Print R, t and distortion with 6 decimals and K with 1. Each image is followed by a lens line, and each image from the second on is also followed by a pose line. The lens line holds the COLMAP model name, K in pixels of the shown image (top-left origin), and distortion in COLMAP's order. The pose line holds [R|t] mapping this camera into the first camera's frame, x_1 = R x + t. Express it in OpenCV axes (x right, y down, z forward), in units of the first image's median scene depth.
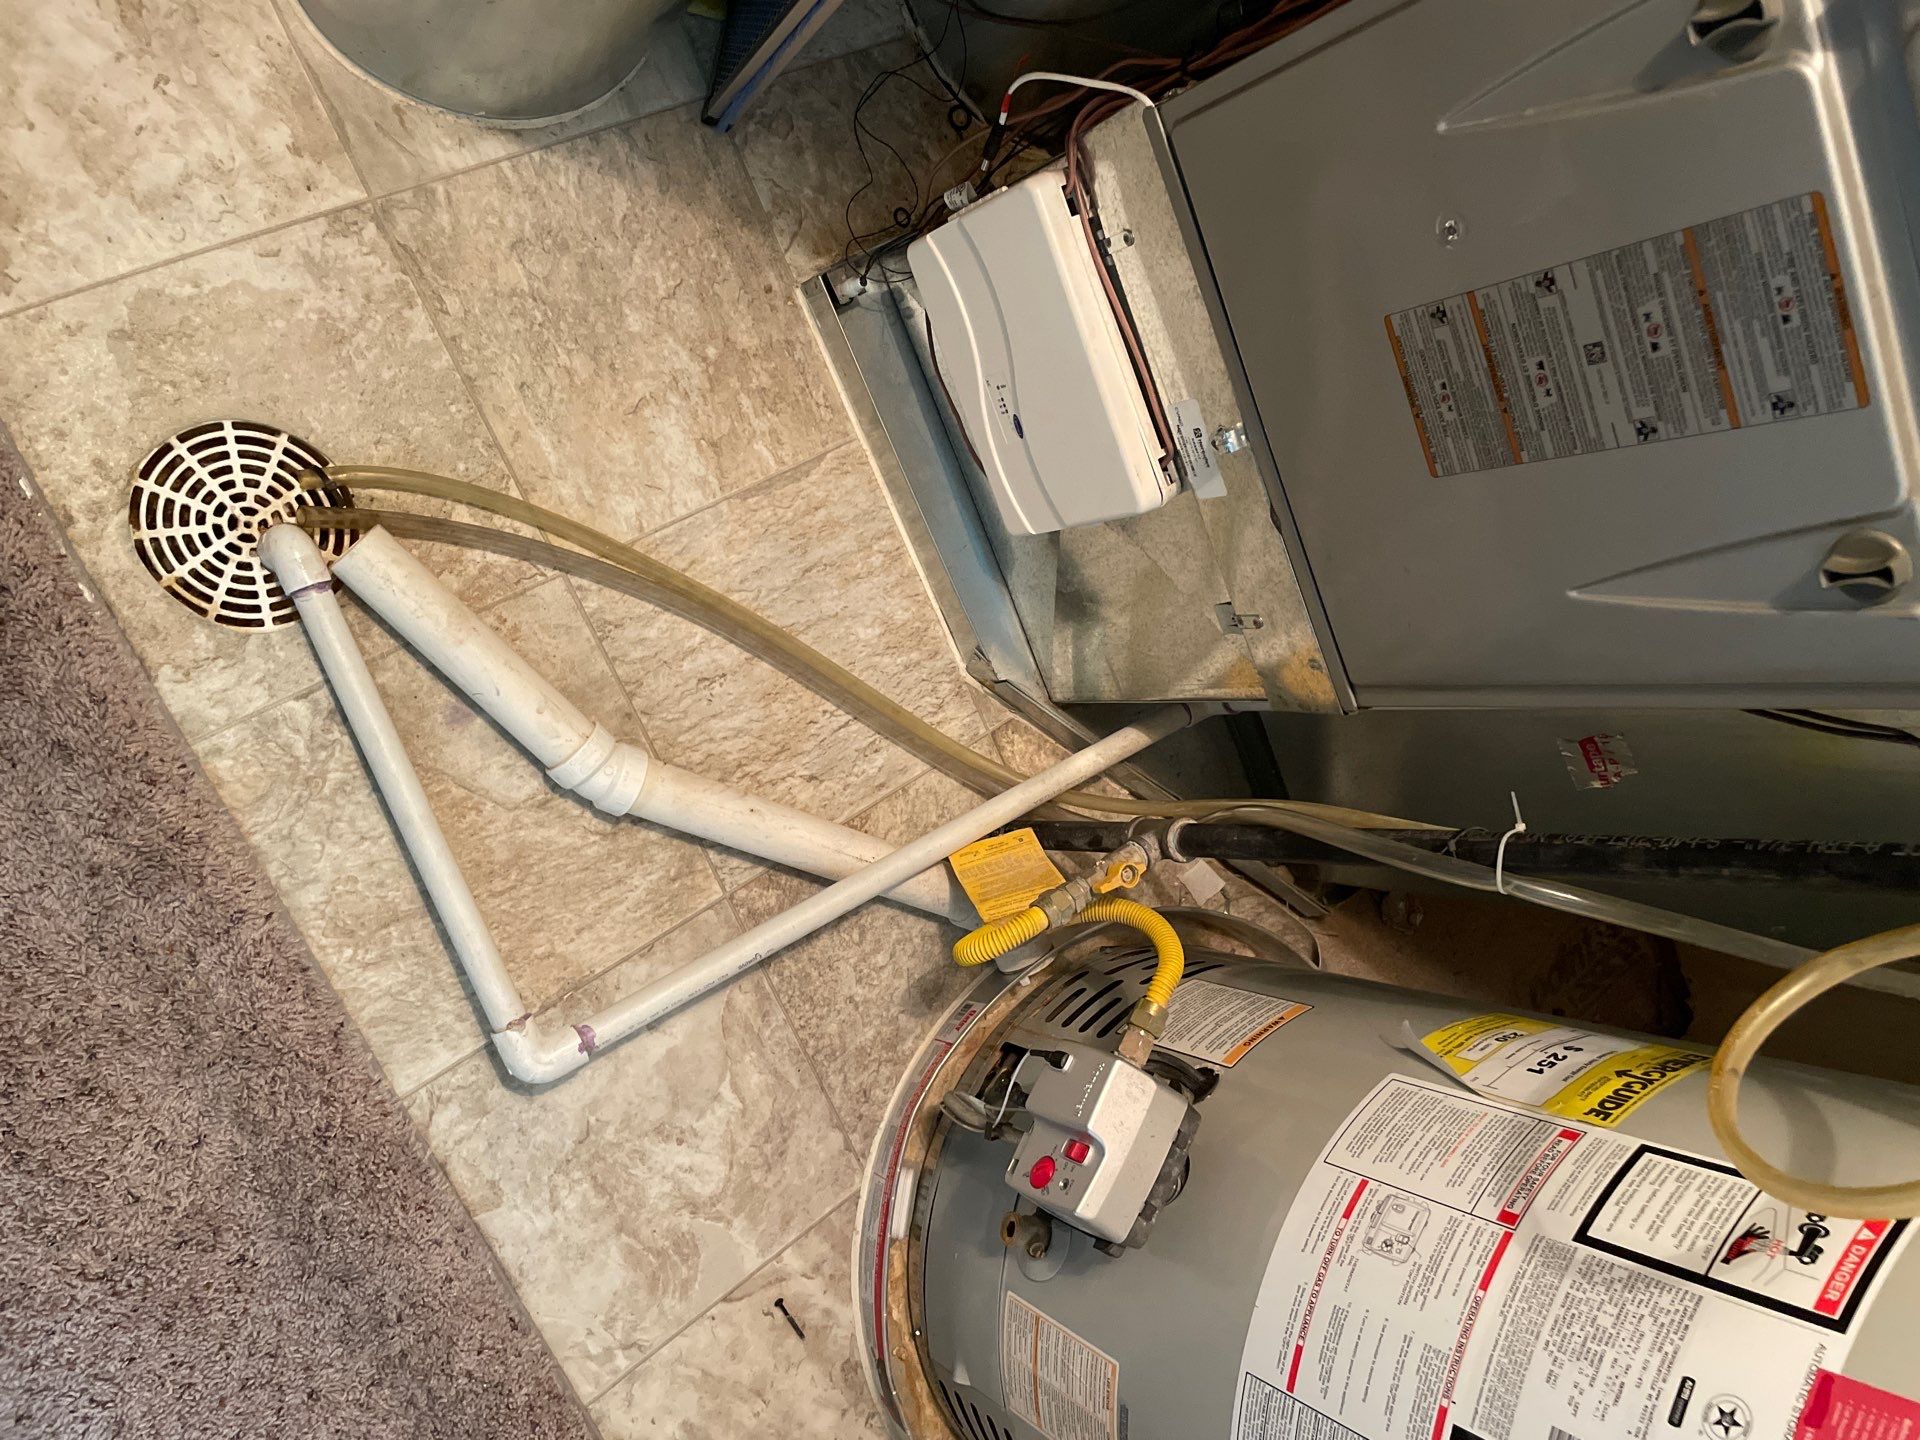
lens RADIAL K [[1455.3, 0, 992.6], [0, 1455.3, 733.3], [0, 0, 1]] dist [0.064111, -0.089600]
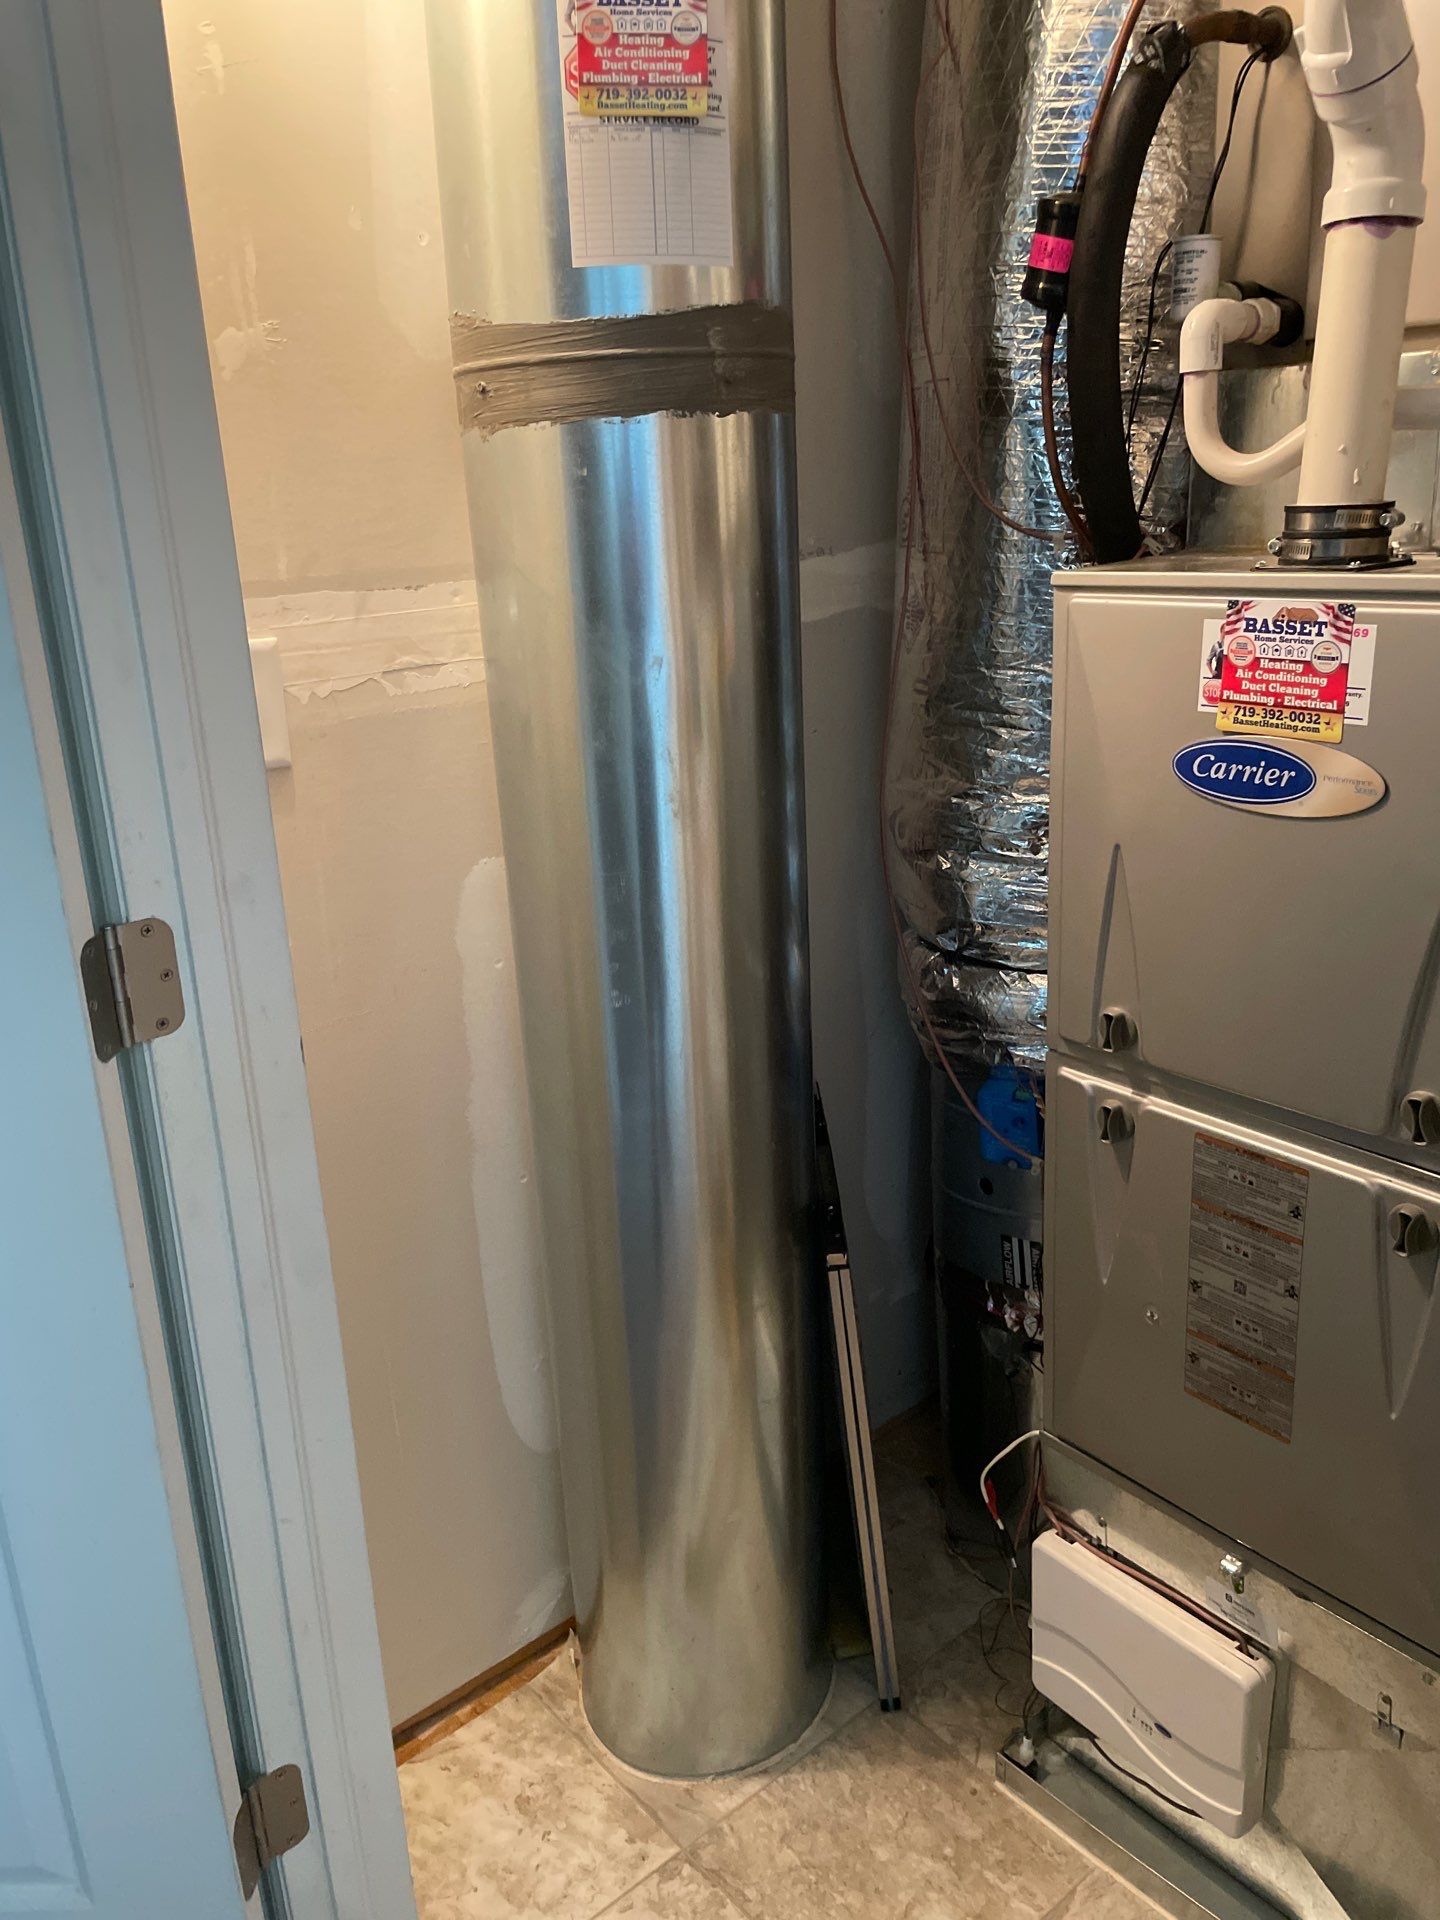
lens RADIAL K [[1455.3, 0, 732.2], [0, 1455.3, 944.9], [0, 0, 1]] dist [0.064111, -0.089600]
pose [[0.788987, -0.614393, 0.004502, 0.145587], [0.217453, 0.272380, -0.937296, 0.751399], [0.574642, 0.740493, 0.348506, -0.109953]]
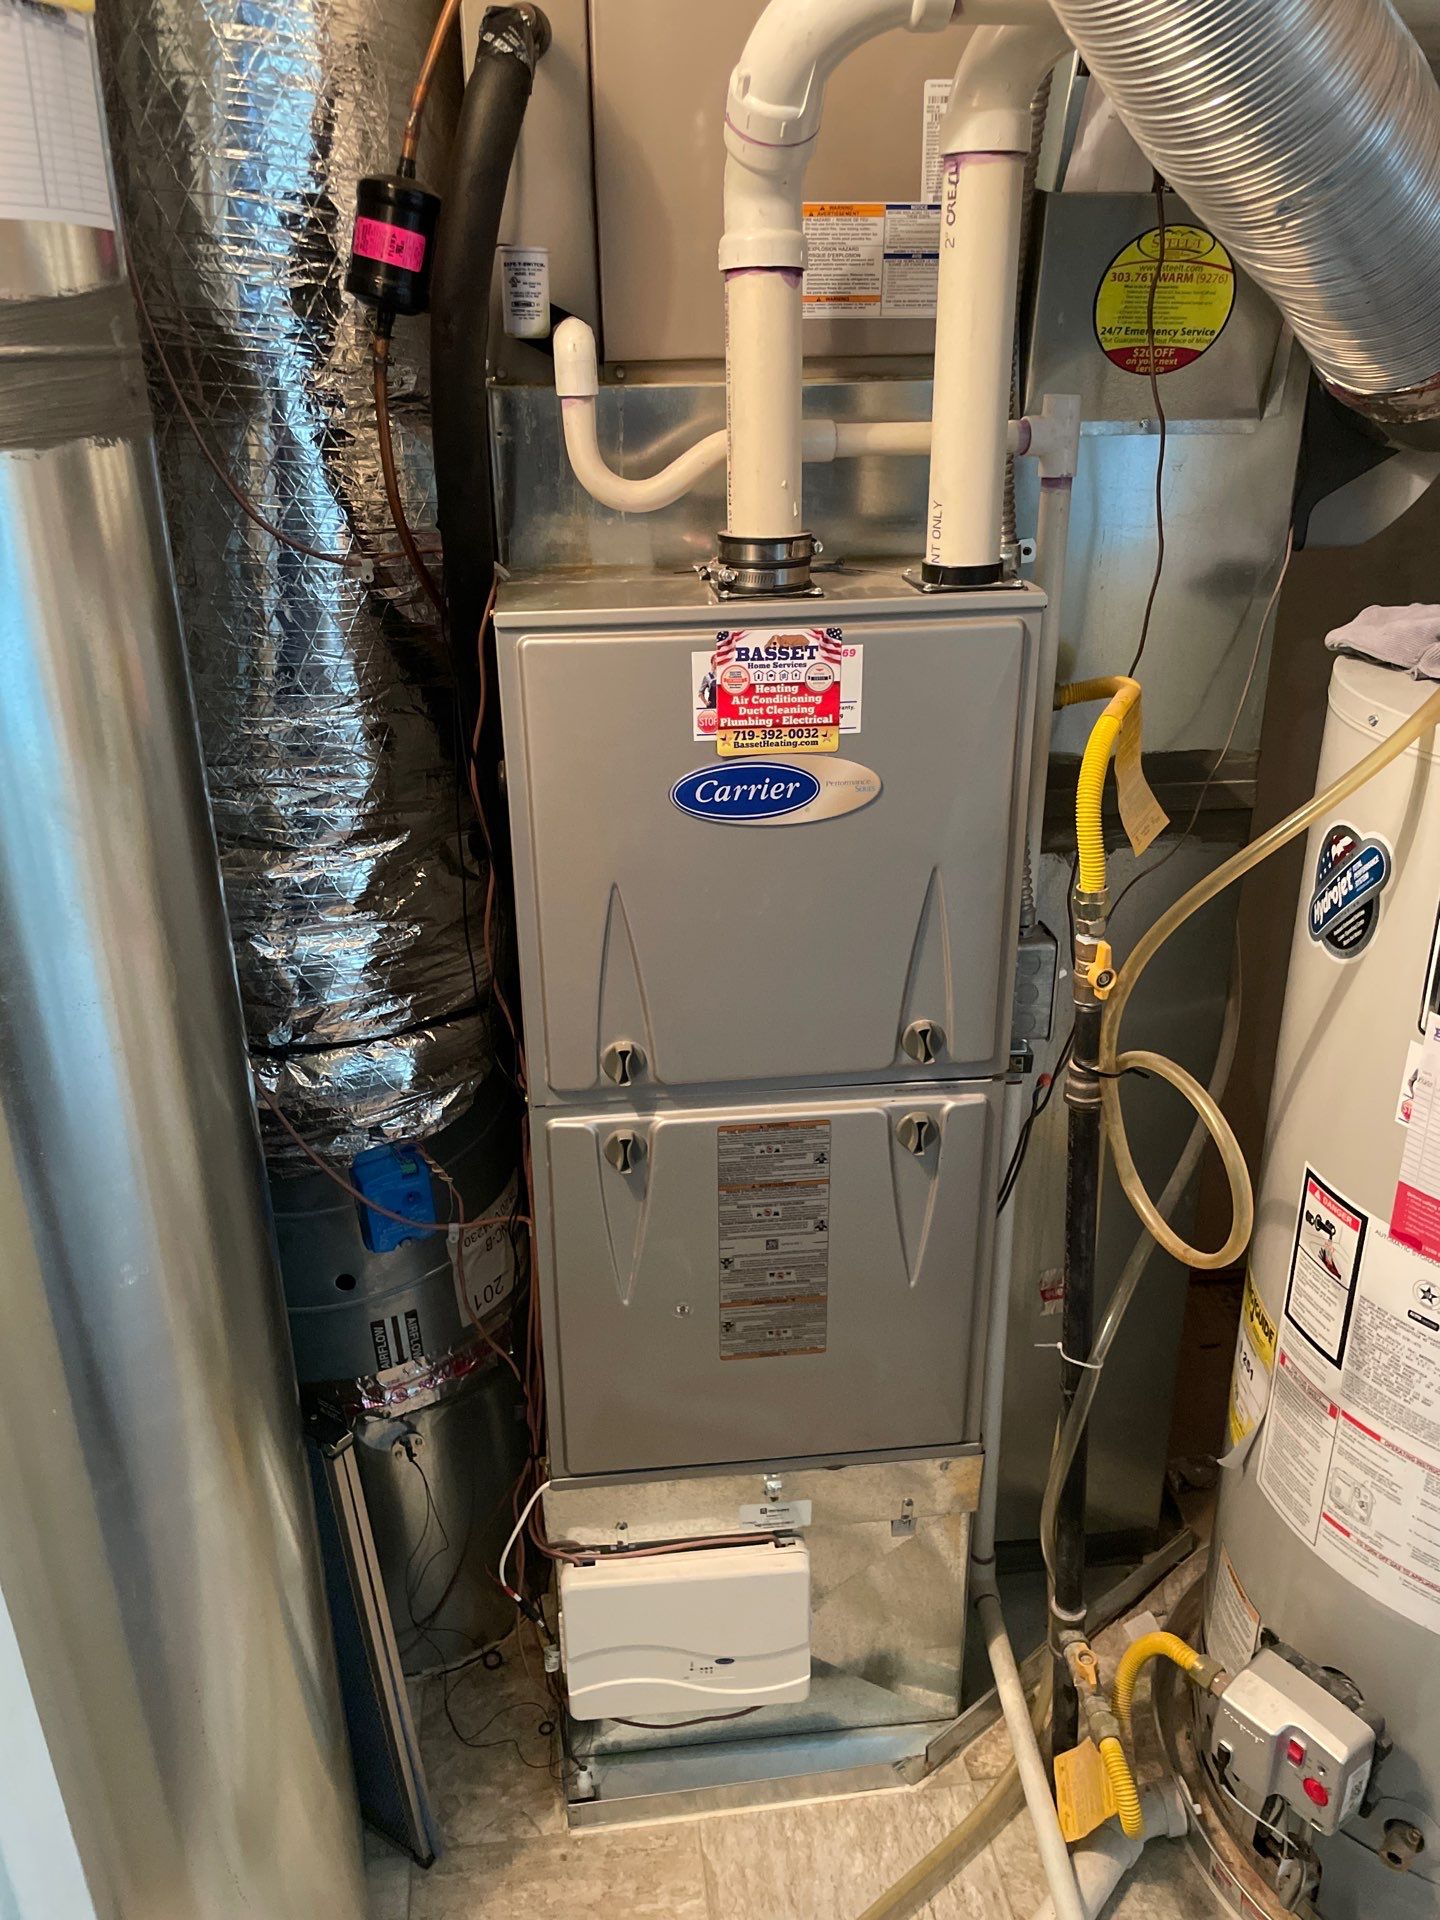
lens RADIAL K [[1442.7, 0, 718.1], [0, 1442.7, 940.0], [0, 0, 1]] dist [0.078737, -0.107983]
pose [[0.280332, -0.808986, 0.516678, -0.152574], [0.936285, 0.111777, -0.332982, 0.159493], [0.211625, 0.577103, 0.788775, -0.433294]]
